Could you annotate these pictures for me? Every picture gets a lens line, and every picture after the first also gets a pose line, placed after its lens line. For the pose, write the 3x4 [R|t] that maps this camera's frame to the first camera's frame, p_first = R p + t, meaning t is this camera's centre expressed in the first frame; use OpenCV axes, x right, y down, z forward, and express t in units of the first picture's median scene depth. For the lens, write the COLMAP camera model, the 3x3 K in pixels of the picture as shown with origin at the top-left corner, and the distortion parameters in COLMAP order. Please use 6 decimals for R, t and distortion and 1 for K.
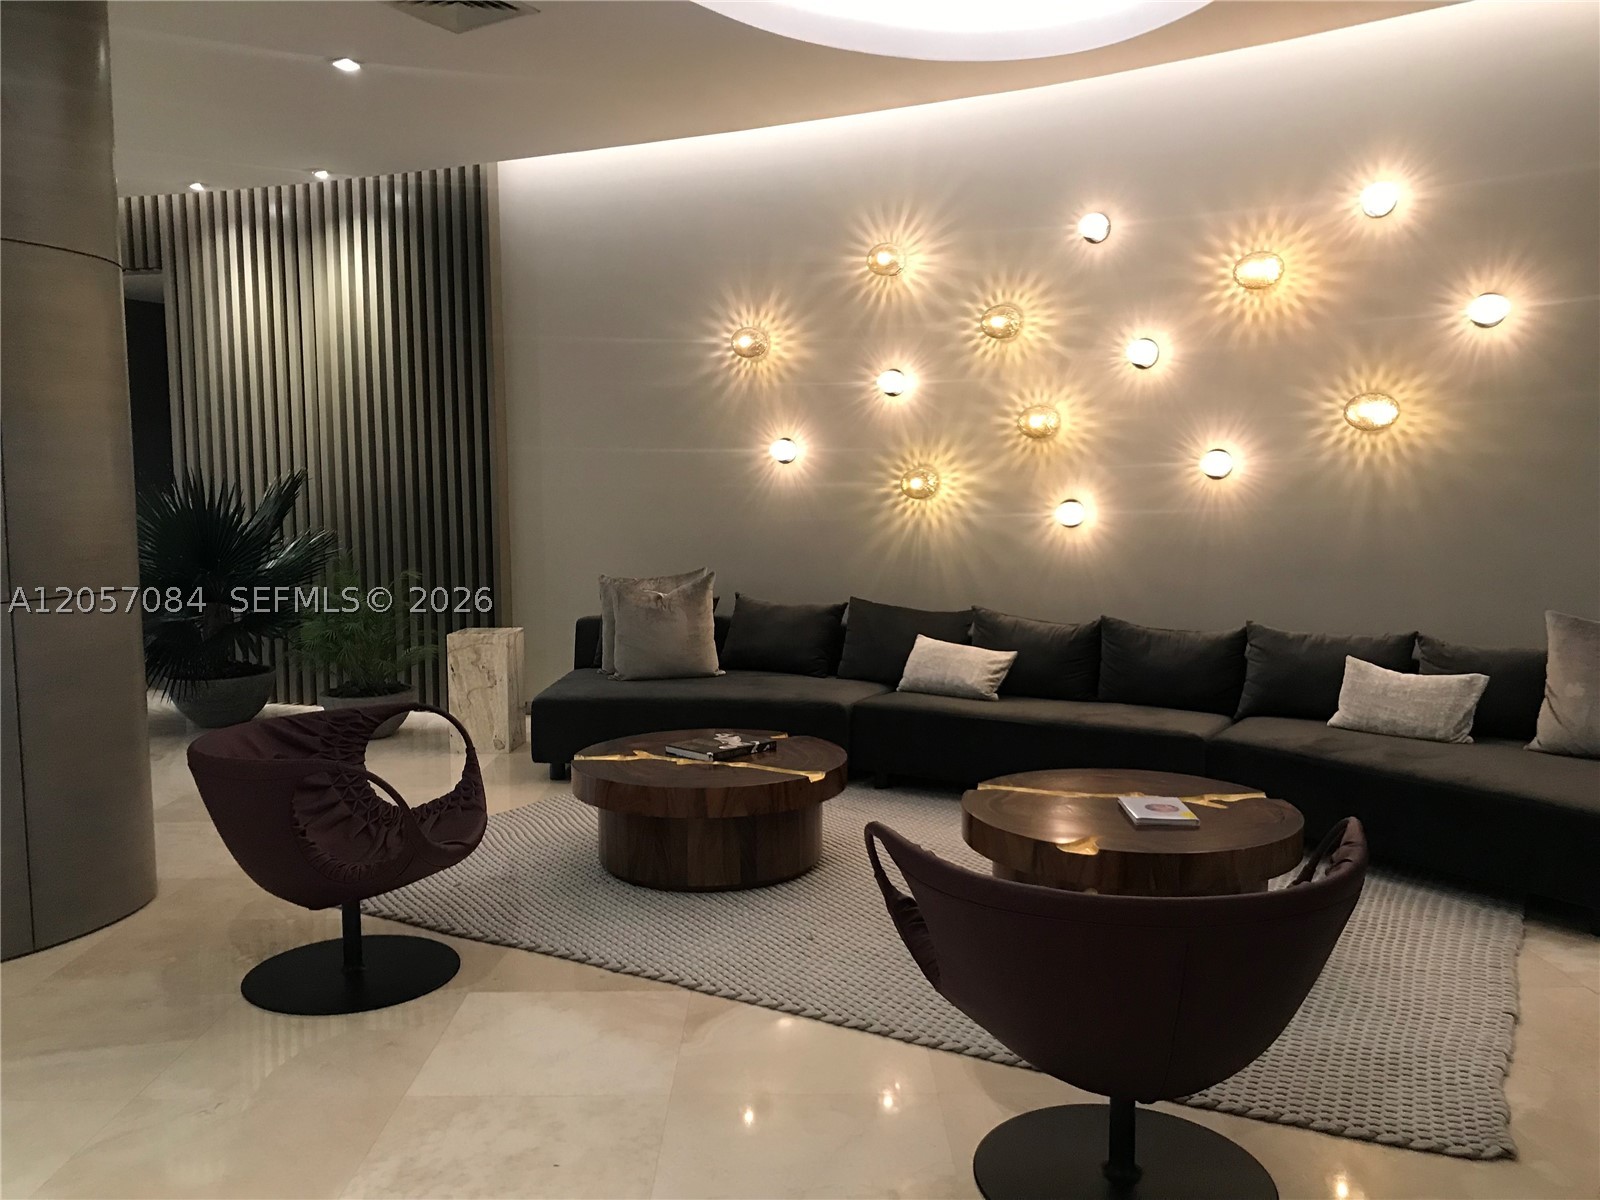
lens RADIAL K [[1311.2, 0, 800.0], [0, 1311.2, 600.0], [0, 0, 1]] dist [0.039325, -0.015370]
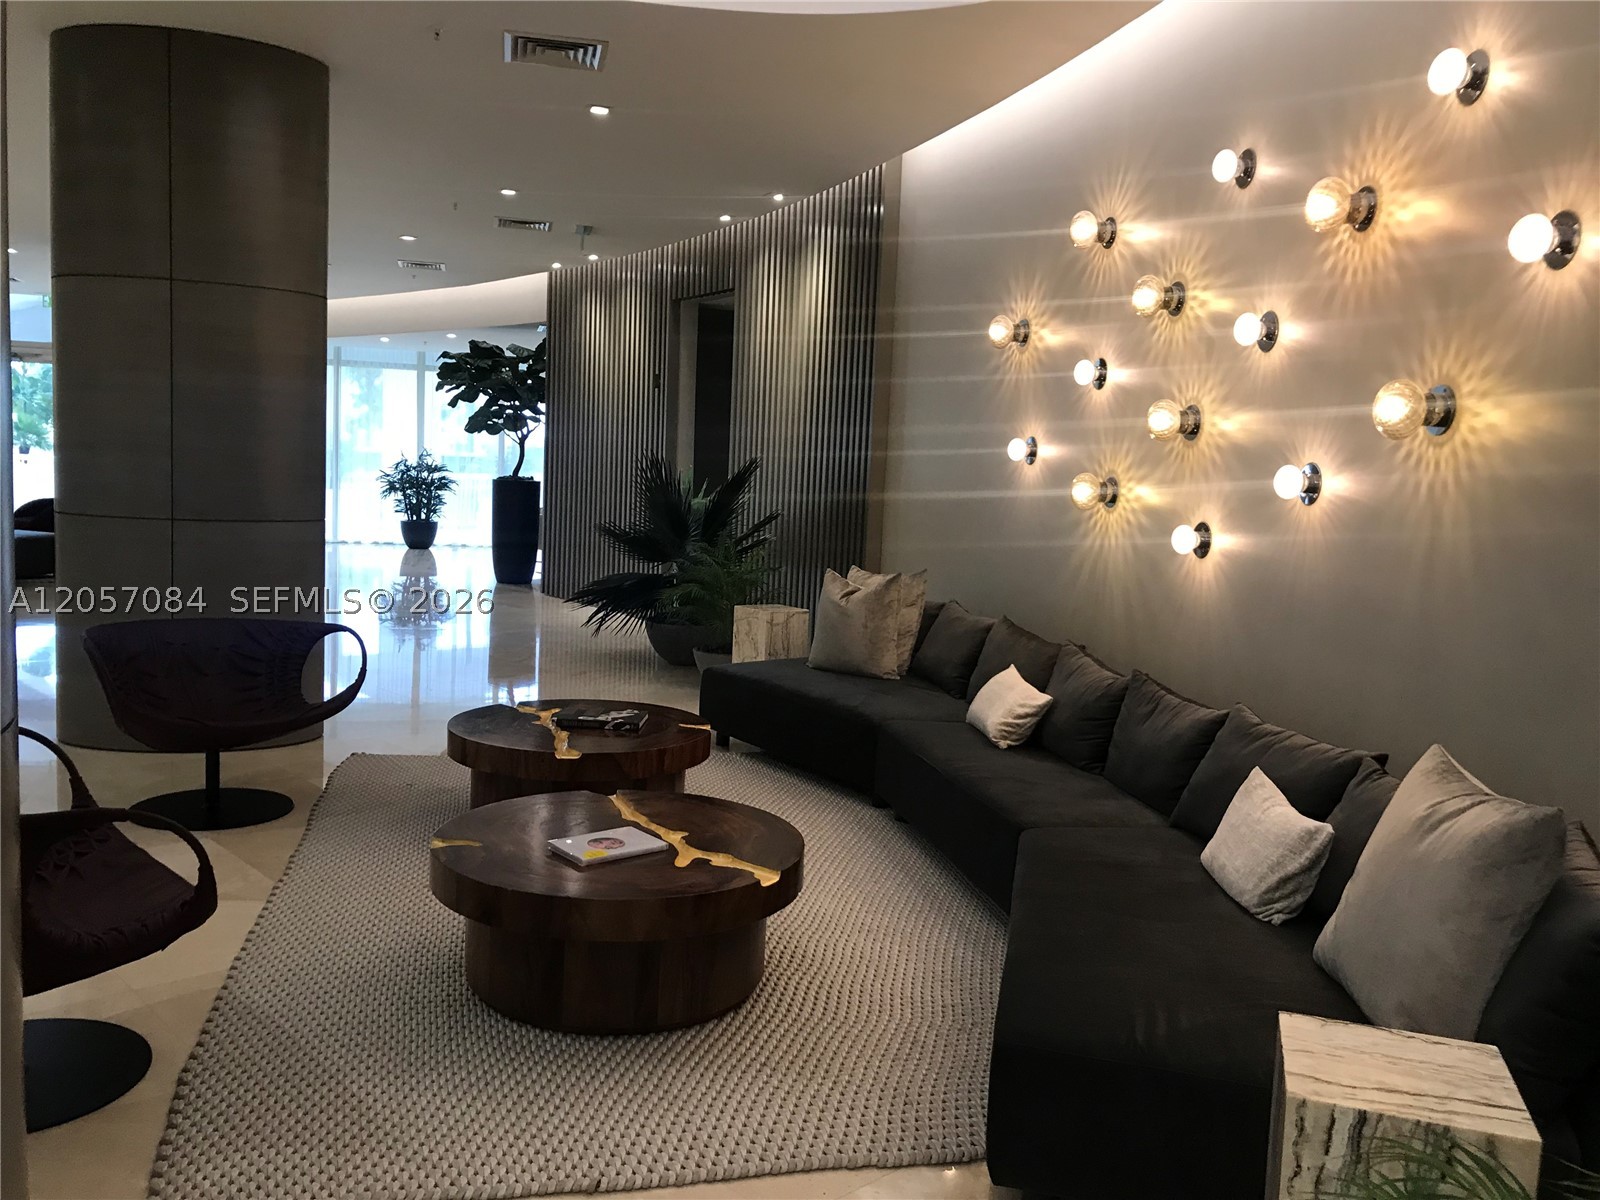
lens RADIAL K [[1312.5, 0, 800.0], [0, 1312.5, 600.0], [0, 0, 1]] dist [0.002150, 0.000574]
pose [[0.676395, 0.117387, -0.727125, 0.678355], [-0.124305, 0.991250, 0.044396, -0.040007], [0.725974, 0.060356, 0.685069, 0.333723]]
